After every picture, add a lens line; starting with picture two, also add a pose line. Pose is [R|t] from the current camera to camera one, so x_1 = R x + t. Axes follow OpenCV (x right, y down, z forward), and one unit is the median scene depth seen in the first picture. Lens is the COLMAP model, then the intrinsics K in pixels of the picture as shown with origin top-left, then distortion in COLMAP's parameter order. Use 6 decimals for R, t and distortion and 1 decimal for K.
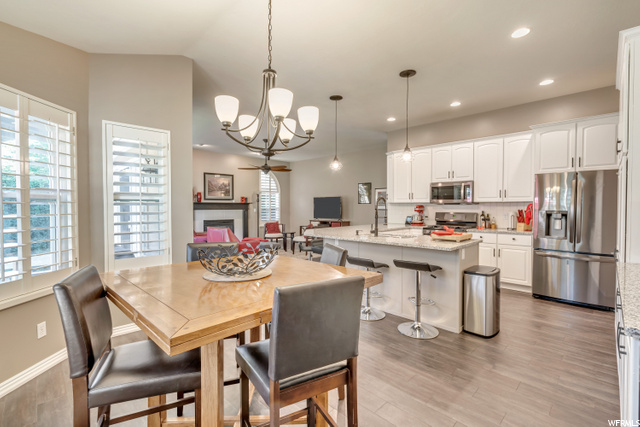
lens RADIAL K [[292.4, 0, 316.7], [0, 292.4, 211.0], [0, 0, 1]] dist [-0.001396, 0.000731]
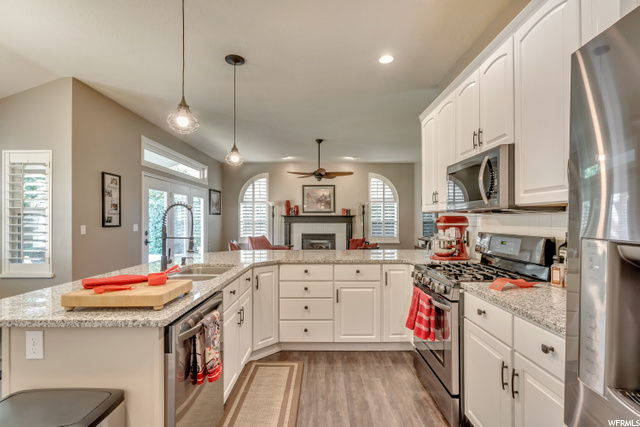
lens RADIAL K [[292.4, 0, 318.8], [0, 292.4, 220.0], [0, 0, 1]] dist [-0.001396, 0.000731]
pose [[0.710789, 0.001016, -0.703405, 0.326252], [-0.010811, 0.999897, -0.009480, -0.004680], [0.703323, 0.014343, 0.710726, 0.315496]]
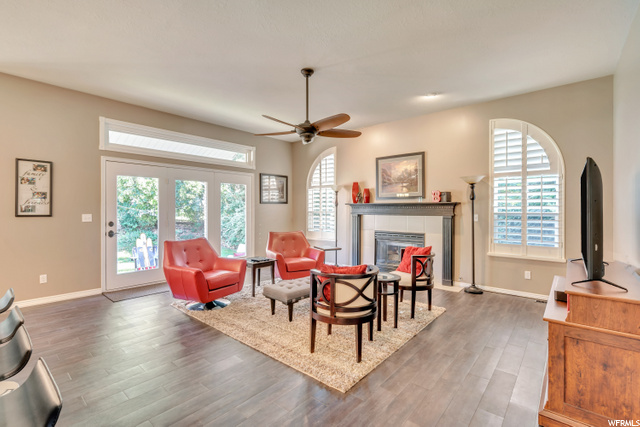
lens RADIAL K [[292.4, 0, 320.4], [0, 292.4, 212.7], [0, 0, 1]] dist [-0.001396, 0.000731]
pose [[0.086156, 0.010727, -0.996224, 0.243653], [-0.017957, 0.999796, 0.009212, -0.011549], [0.996120, 0.017095, 0.086331, 0.766191]]
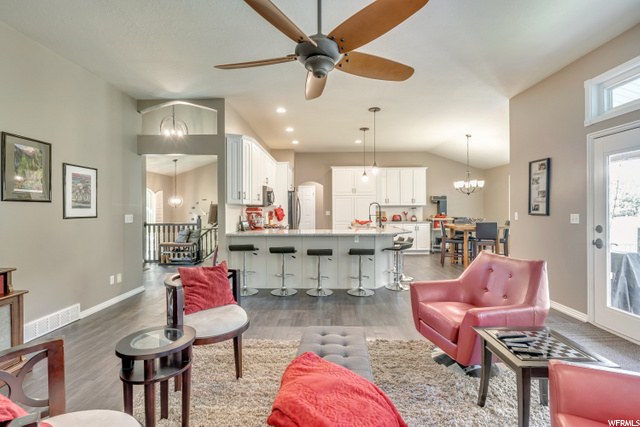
lens RADIAL K [[292.4, 0, 321.1], [0, 292.4, 210.7], [0, 0, 1]] dist [-0.001396, 0.000731]
pose [[-0.704027, -0.001983, 0.710171, -0.270470], [0.016418, 0.999683, 0.019068, -0.014474], [-0.709984, 0.025084, -0.703771, 0.917008]]
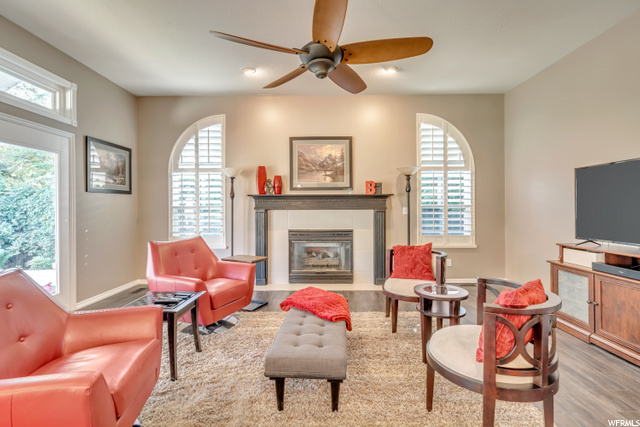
lens RADIAL K [[292.4, 0, 318.4], [0, 292.4, 208.2], [0, 0, 1]] dist [-0.001396, 0.000731]
pose [[0.705816, -0.003137, -0.708388, 0.015699], [-0.007598, 0.999899, -0.011997, -0.000284], [0.708354, 0.013850, 0.705721, 0.627709]]
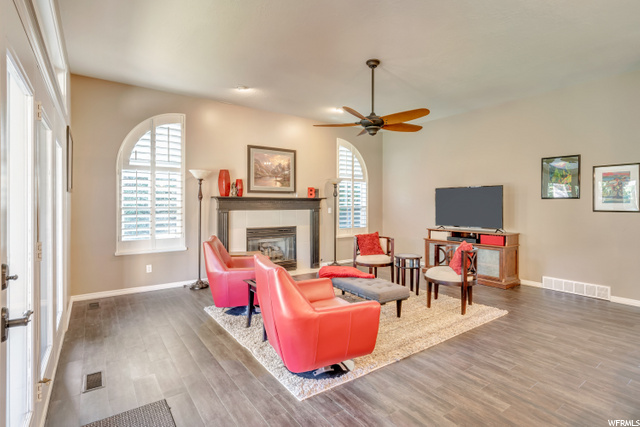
lens RADIAL K [[319.1, 0, 320.6], [0, 319.1, 206.9], [0, 0, 1]] dist [0.003099, 0.000726]
pose [[0.987495, 0.002570, -0.157628, -0.135125], [-0.003844, 0.999962, -0.007778, -0.005054], [0.157603, 0.008287, 0.987468, 0.376224]]
